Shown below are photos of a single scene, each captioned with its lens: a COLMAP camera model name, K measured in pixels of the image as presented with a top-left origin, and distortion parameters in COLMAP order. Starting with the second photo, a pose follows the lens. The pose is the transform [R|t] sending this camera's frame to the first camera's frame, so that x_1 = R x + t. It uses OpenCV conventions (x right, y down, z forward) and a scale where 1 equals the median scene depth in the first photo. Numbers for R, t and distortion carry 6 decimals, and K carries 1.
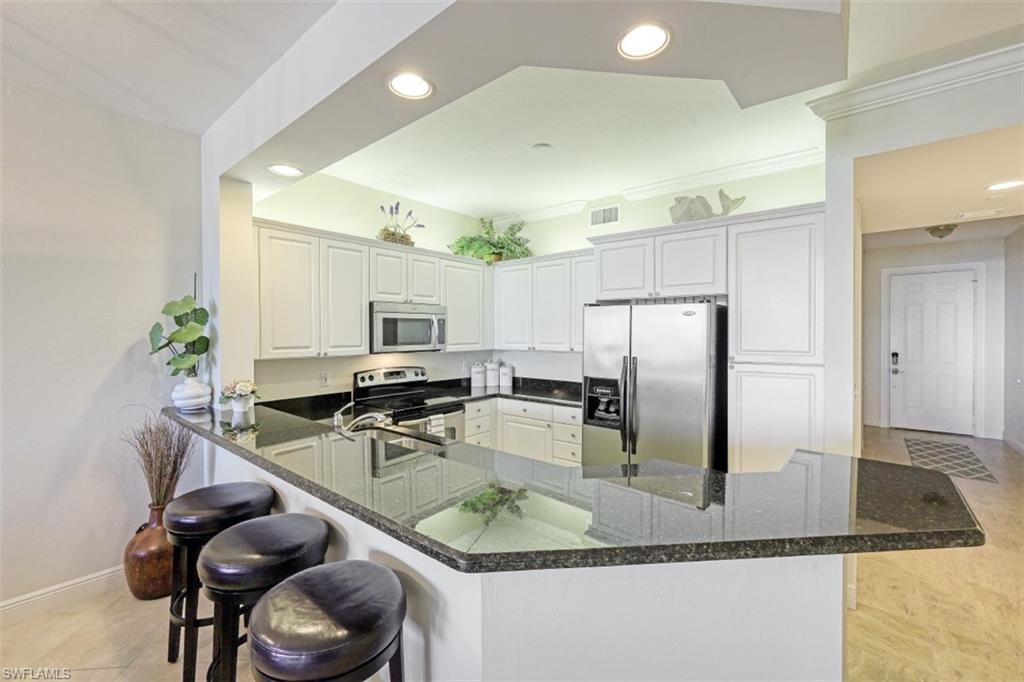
lens RADIAL K [[419.0, 0, 511.0], [0, 419.0, 339.0], [0, 0, 1]] dist [-0.001793, 0.000889]
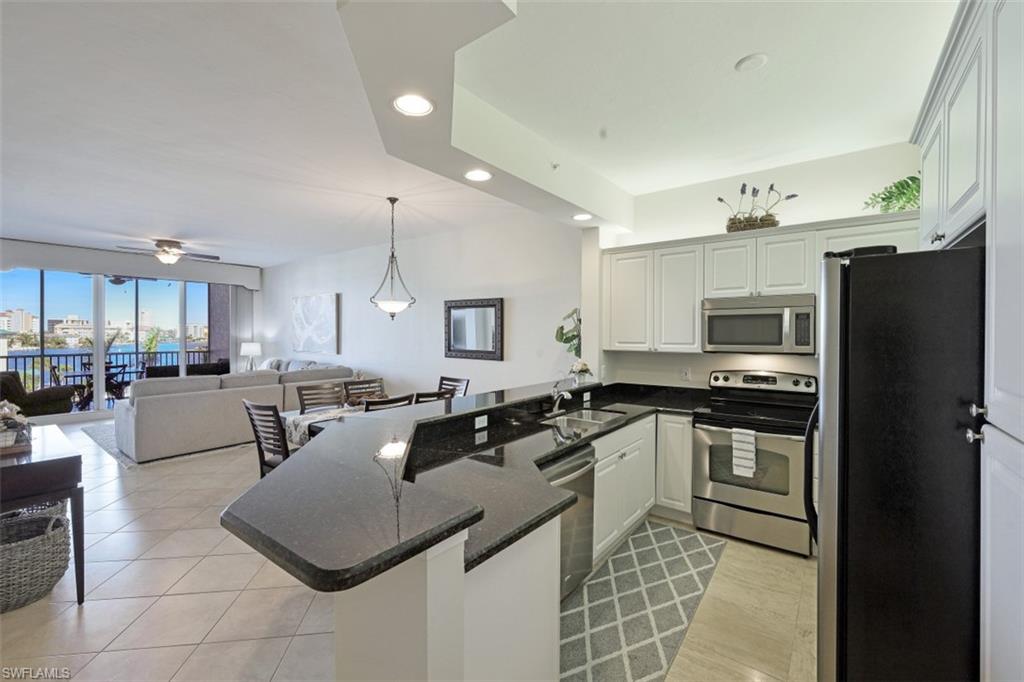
lens RADIAL K [[436.3, 0, 515.8], [0, 436.3, 337.0], [0, 0, 1]] dist [-0.002793, -0.000294]
pose [[0.043917, 0.013153, -0.998949, 0.618486], [-0.014187, 0.999821, 0.012541, -0.006908], [0.998934, 0.013621, 0.044096, 0.465786]]
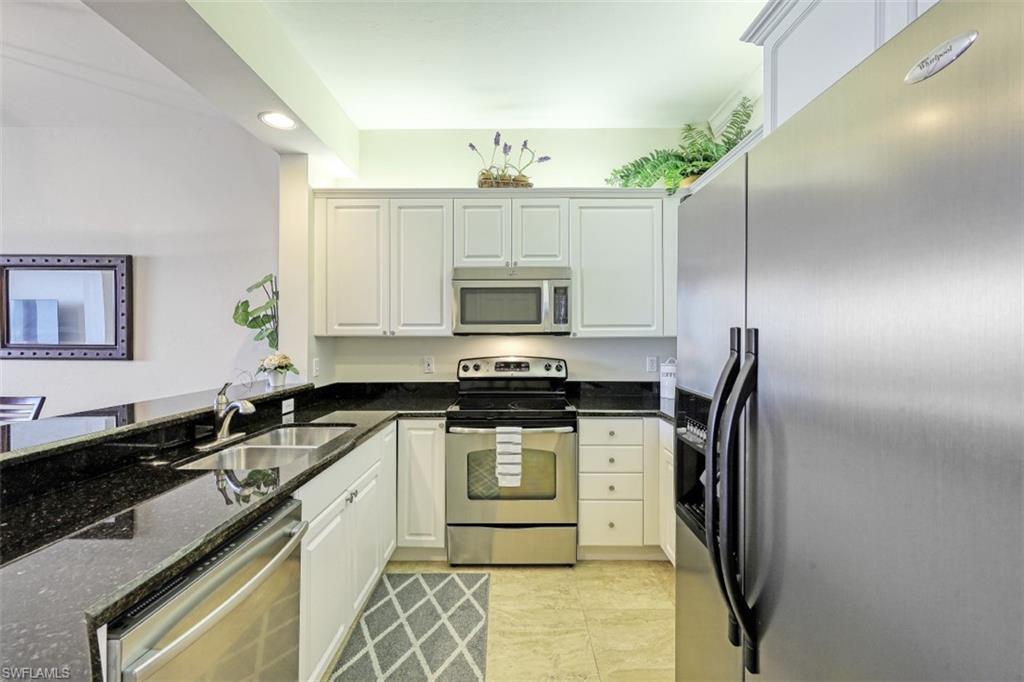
lens RADIAL K [[419.0, 0, 515.6], [0, 419.0, 337.8], [0, 0, 1]] dist [-0.001793, 0.000889]
pose [[0.639841, 0.001300, -0.768507, 0.312687], [-0.010473, 0.999920, -0.007027, 0.040933], [0.768436, 0.012545, 0.639803, 0.536990]]
